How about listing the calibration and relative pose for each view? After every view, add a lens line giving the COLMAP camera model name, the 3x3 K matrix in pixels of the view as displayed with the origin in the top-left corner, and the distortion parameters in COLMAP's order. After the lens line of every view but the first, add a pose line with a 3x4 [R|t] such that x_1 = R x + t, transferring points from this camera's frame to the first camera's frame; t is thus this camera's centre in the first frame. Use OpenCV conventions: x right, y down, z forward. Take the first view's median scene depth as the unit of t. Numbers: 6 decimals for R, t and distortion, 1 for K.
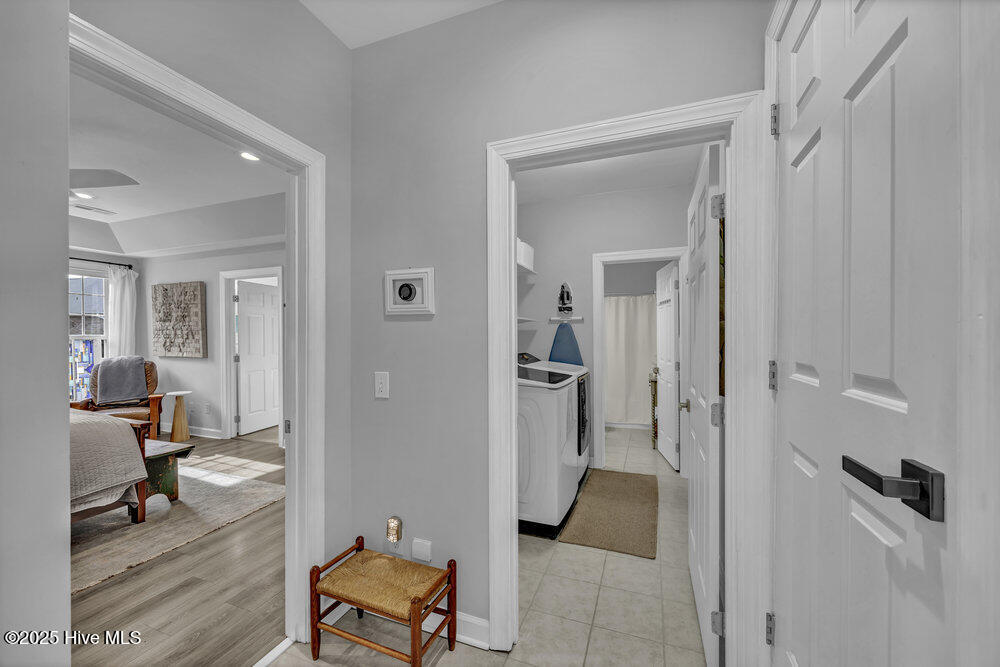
lens RADIAL K [[392.9, 0, 509.1], [0, 392.9, 339.8], [0, 0, 1]] dist [-0.005845, 0.000665]
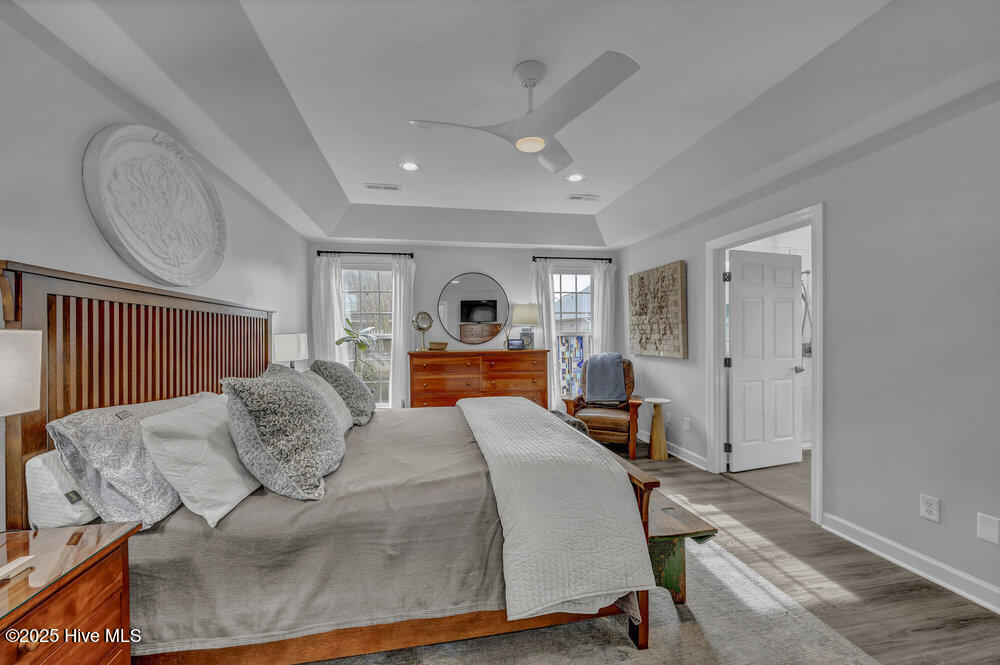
lens RADIAL K [[392.9, 0, 495.4], [0, 392.9, 337.3], [0, 0, 1]] dist [-0.005845, 0.000665]
pose [[0.511556, 0.000268, -0.859250, -0.302326], [0.001177, 0.999999, 0.001013, 0.002155], [0.859249, -0.001529, 0.511555, 0.280815]]
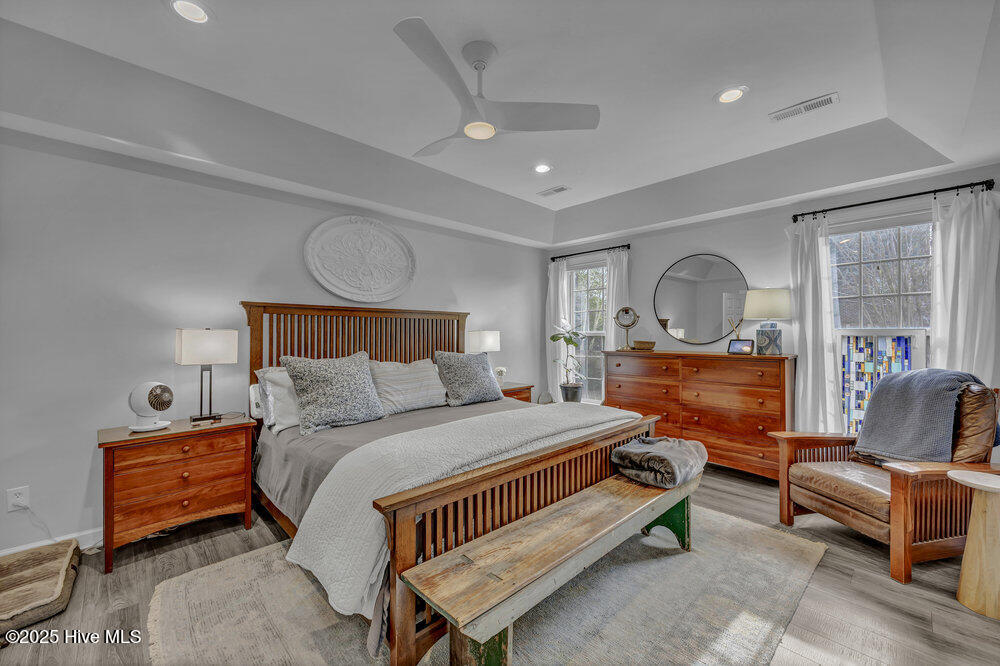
lens RADIAL K [[392.9, 0, 494.8], [0, 392.9, 330.6], [0, 0, 1]] dist [-0.005845, 0.000665]
pose [[-0.432159, -0.004716, -0.901785, -0.297240], [-0.007835, 0.999968, -0.001474, -0.002784], [0.901763, 0.006428, -0.432183, 0.701504]]
